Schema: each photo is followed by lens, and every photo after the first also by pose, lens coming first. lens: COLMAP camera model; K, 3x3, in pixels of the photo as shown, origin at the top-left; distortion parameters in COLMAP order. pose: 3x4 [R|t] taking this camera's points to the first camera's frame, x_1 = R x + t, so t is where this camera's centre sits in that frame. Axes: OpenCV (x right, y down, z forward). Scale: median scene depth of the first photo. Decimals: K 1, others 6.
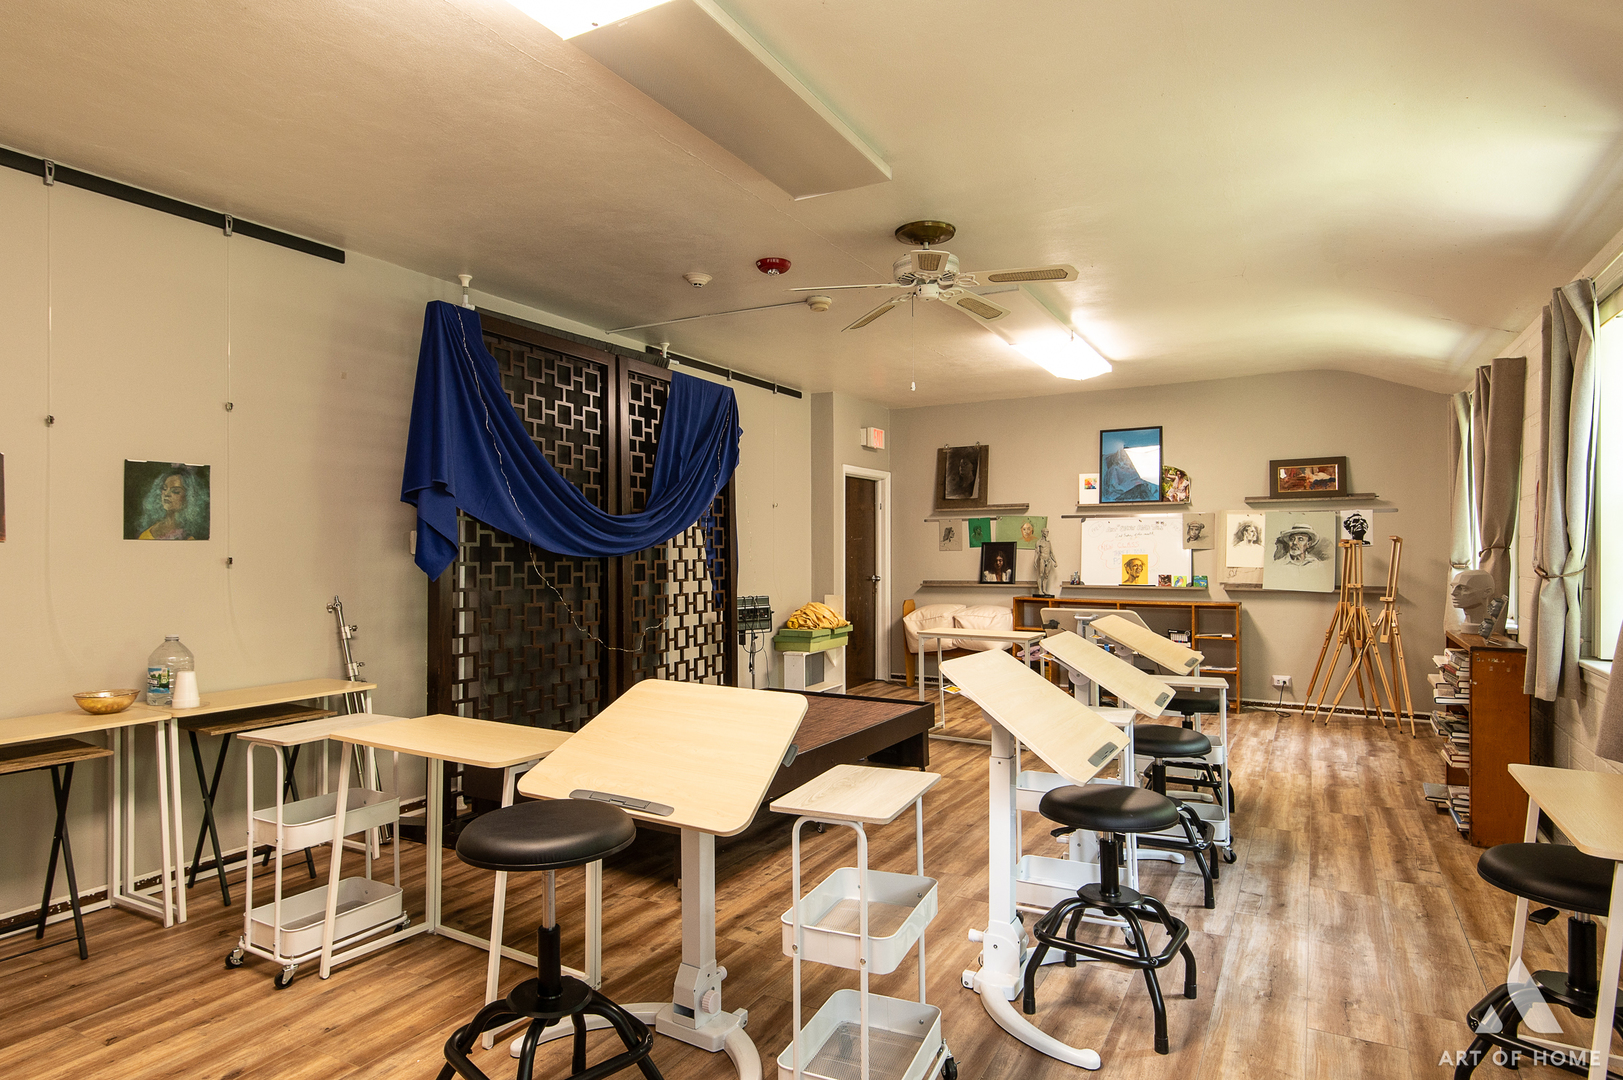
lens RADIAL K [[914.6, 0, 812.0], [0, 914.6, 547.5], [0, 0, 1]] dist [-0.001877, -0.000840]
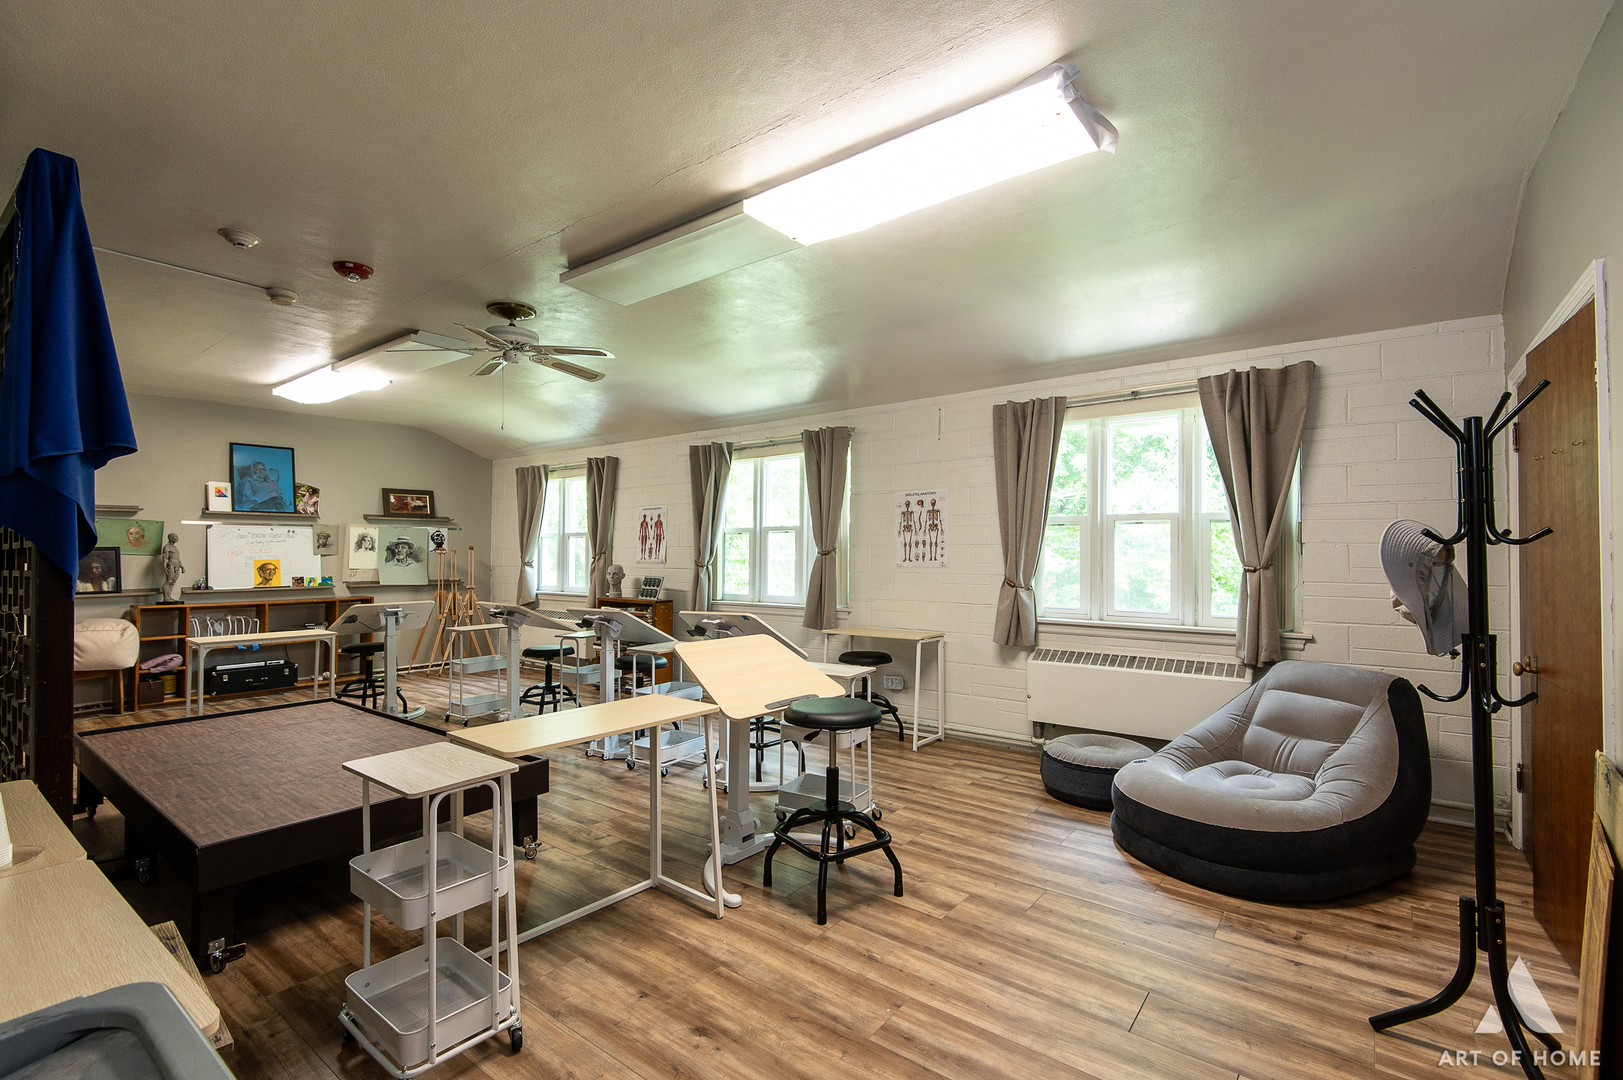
lens RADIAL K [[728.5, 0, 812.4], [0, 728.5, 548.4], [0, 0, 1]] dist [0.011205, -0.008428]
pose [[0.149483, 0.008510, 0.988728, -0.446692], [-0.000926, 0.999964, -0.008466, 0.001098], [-0.988764, 0.000350, 0.149486, 0.220186]]
